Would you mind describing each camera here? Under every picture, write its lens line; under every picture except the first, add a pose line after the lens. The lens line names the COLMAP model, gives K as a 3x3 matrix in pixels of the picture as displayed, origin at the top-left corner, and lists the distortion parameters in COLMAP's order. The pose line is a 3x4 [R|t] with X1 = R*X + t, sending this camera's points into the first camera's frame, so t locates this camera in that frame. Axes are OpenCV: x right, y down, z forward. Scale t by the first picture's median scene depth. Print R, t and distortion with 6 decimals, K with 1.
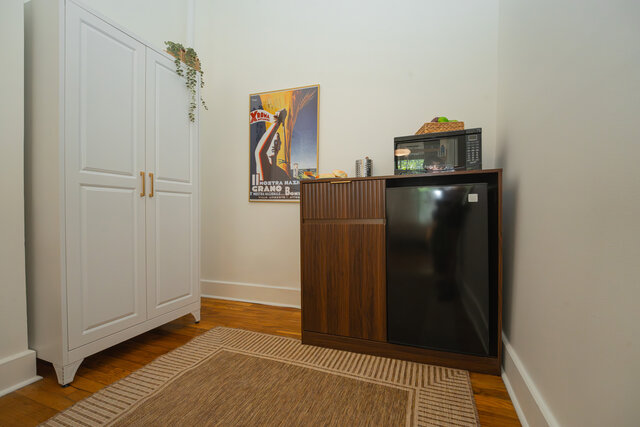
lens RADIAL K [[267.1, 0, 322.6], [0, 267.1, 222.7], [0, 0, 1]] dist [-0.007527, -0.002575]
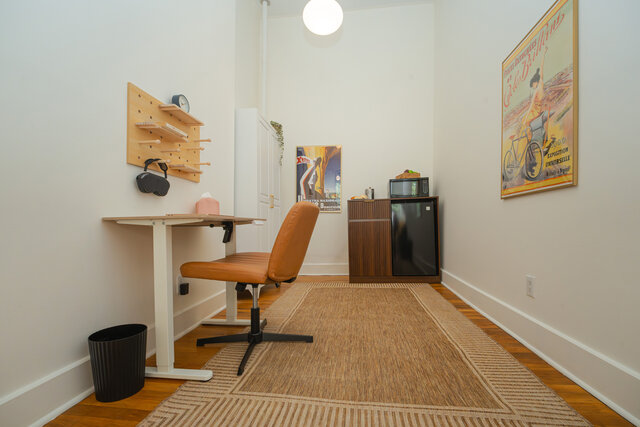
lens RADIAL K [[267.1, 0, 329.3], [0, 267.1, 230.5], [0, 0, 1]] dist [-0.007527, -0.002575]
pose [[0.971628, -0.016732, 0.235920, -0.489741], [0.024097, 0.999307, -0.028372, 0.086101], [-0.235282, 0.033252, 0.971358, -0.632909]]
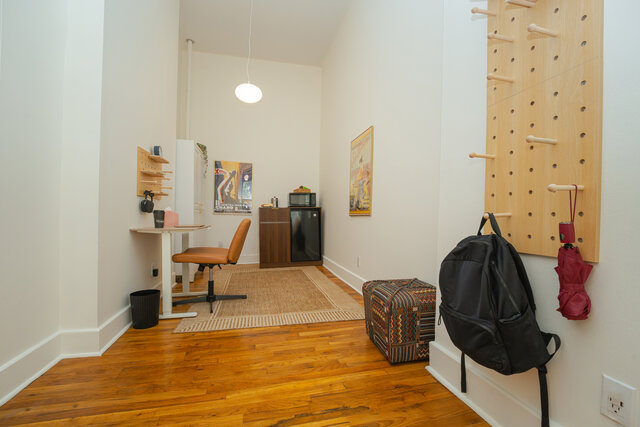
lens RADIAL K [[267.1, 0, 323.1], [0, 267.1, 226.9], [0, 0, 1]] dist [-0.007527, -0.002575]
pose [[0.827041, -0.015136, 0.561938, -0.757232], [0.022246, 0.999736, -0.005813, 0.048484], [-0.561701, 0.017309, 0.827159, -1.129758]]
